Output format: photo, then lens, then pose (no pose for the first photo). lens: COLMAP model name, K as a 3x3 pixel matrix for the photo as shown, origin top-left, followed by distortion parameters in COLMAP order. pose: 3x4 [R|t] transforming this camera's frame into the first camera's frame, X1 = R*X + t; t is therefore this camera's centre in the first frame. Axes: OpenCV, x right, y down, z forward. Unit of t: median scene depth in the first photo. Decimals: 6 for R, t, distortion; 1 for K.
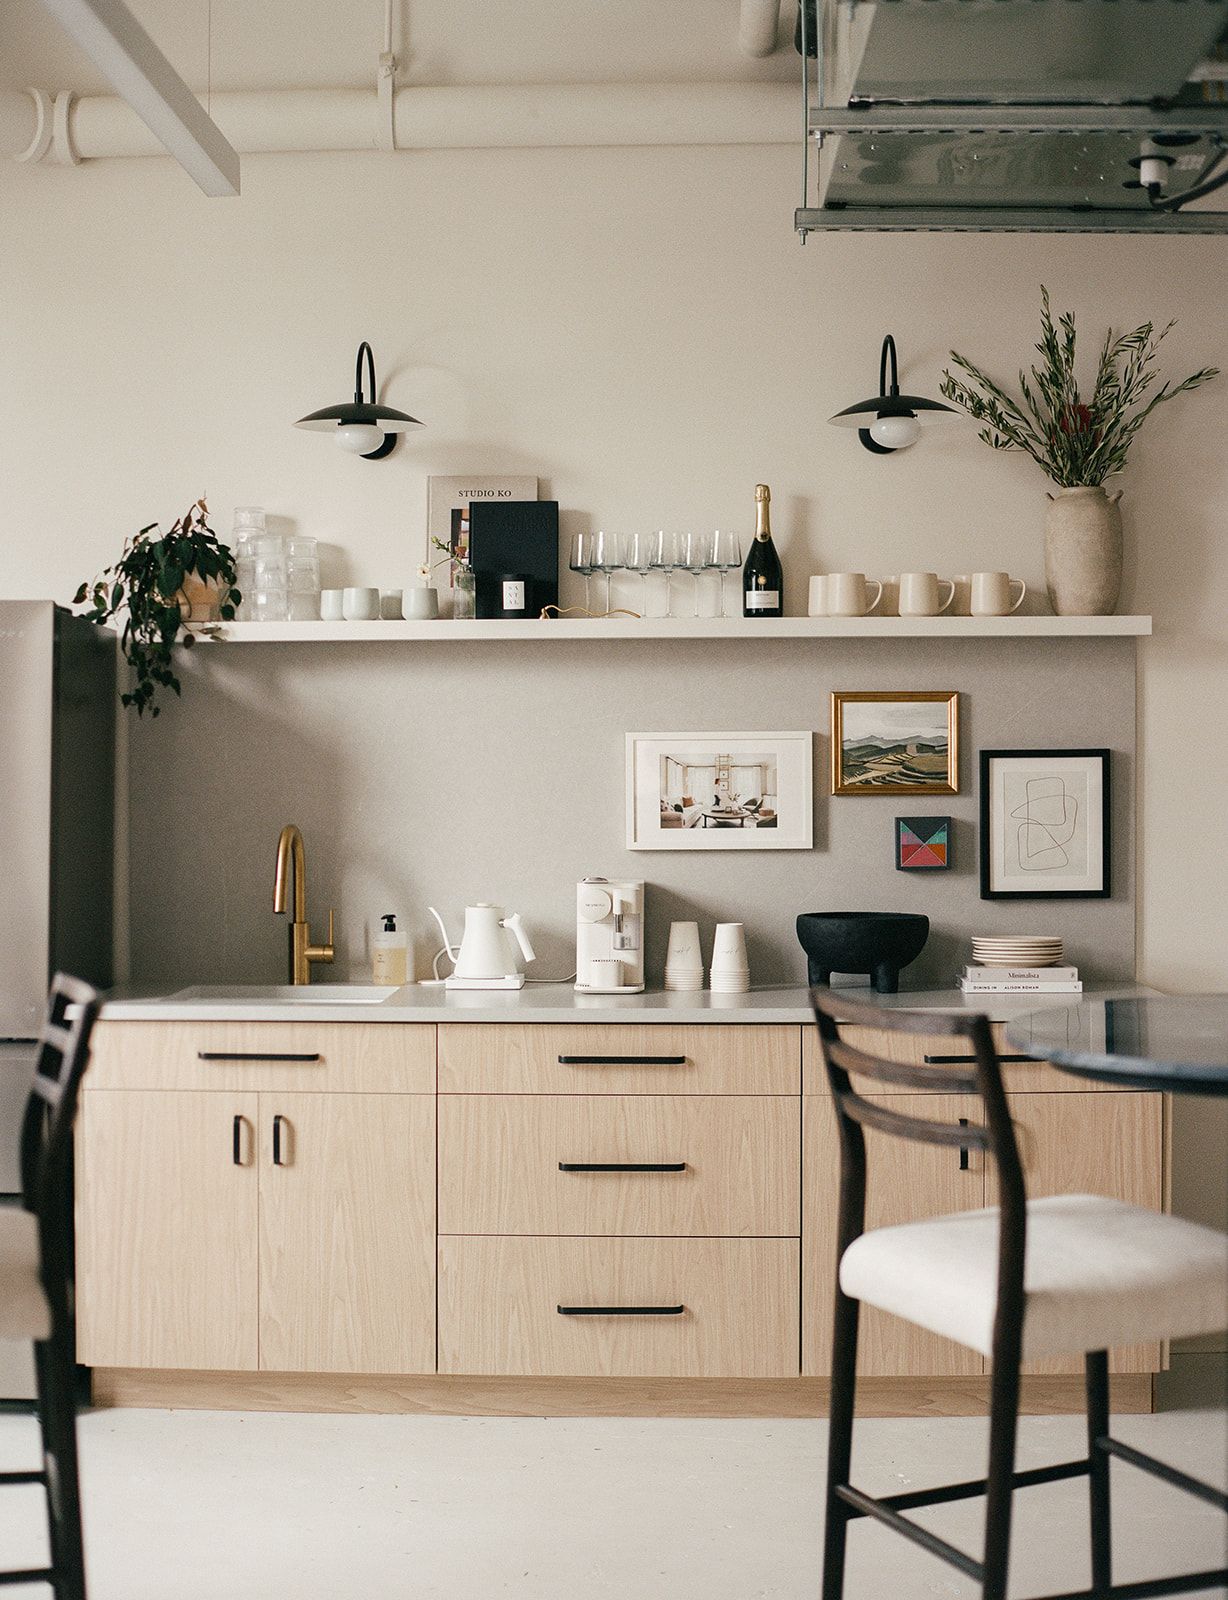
lens RADIAL K [[2443.9, 0, 610.0], [0, 2443.9, 822.4], [0, 0, 1]] dist [0.071284, 0.028193]
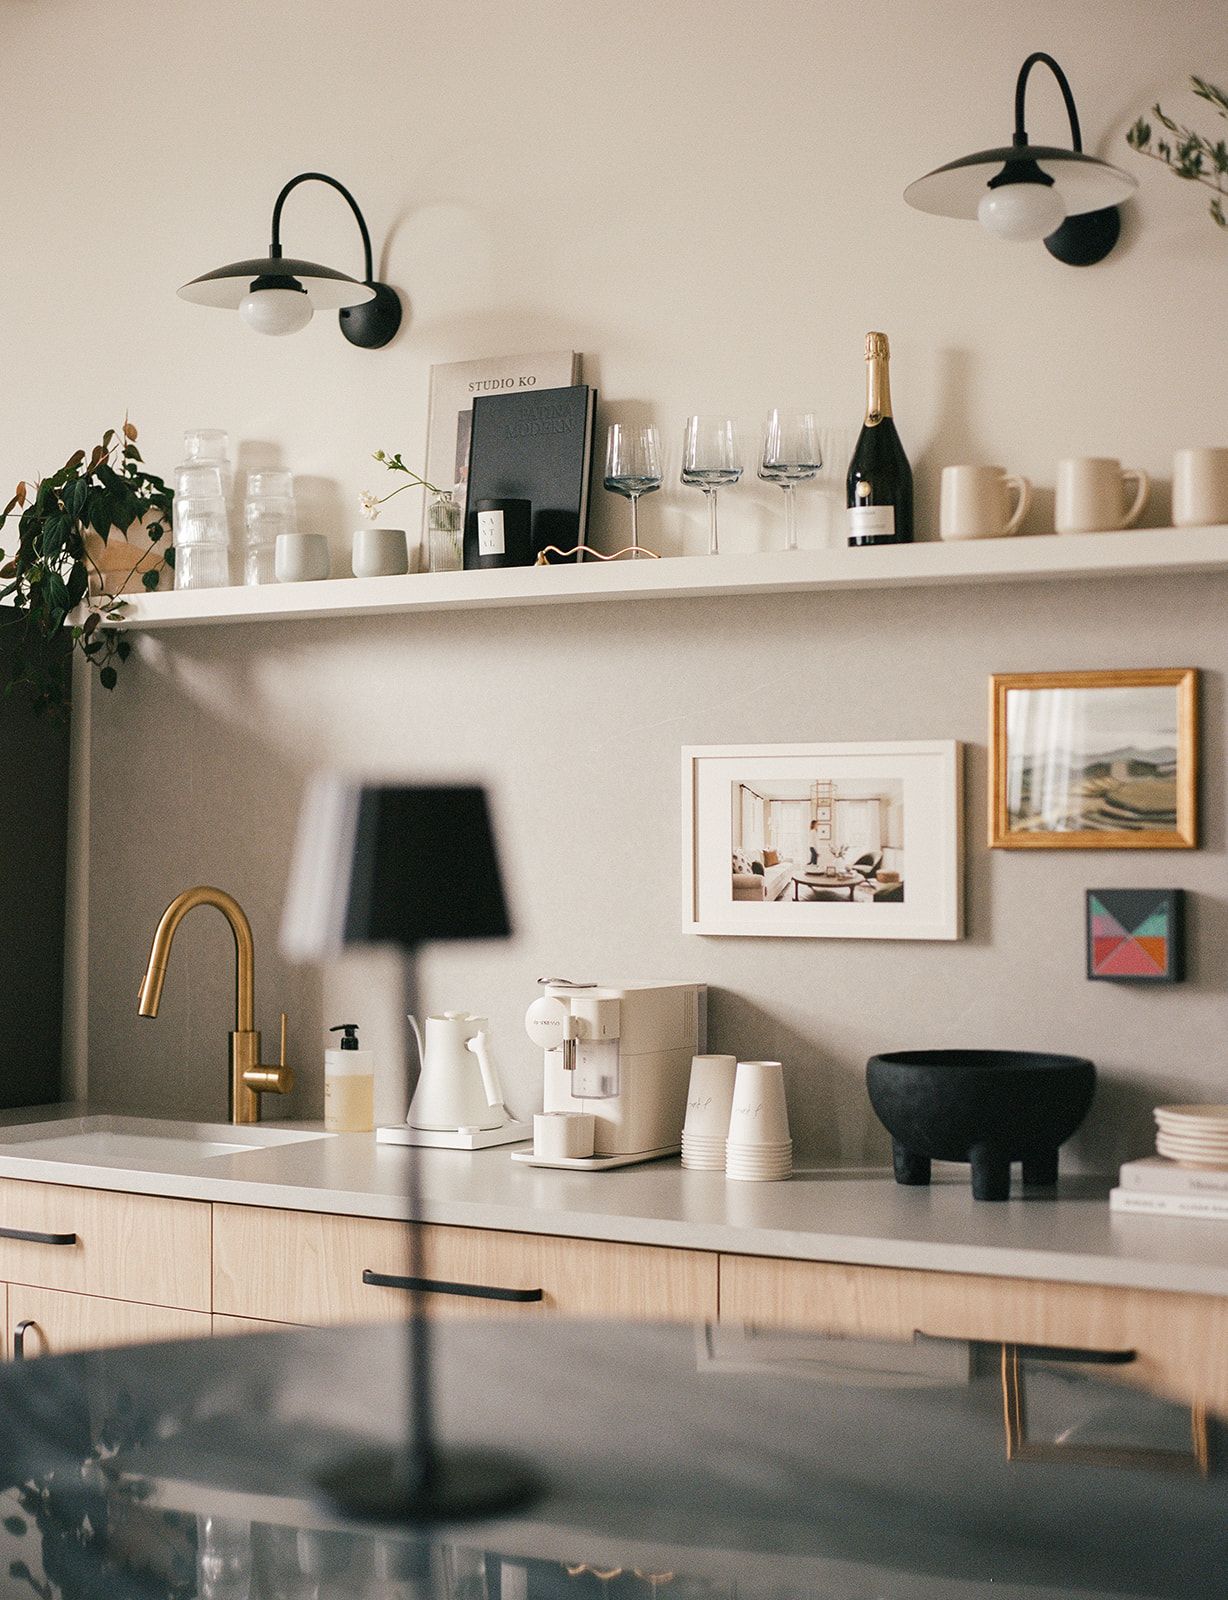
lens RADIAL K [[2569.7, 0, 614.0], [0, 2569.7, 800.0], [0, 0, 1]] dist [-0.064318, -0.086175]
pose [[0.877254, -0.000853, -0.480026, 0.306268], [-0.013527, 0.999557, -0.026497, -0.005415], [0.479836, 0.029738, 0.876854, 0.418735]]
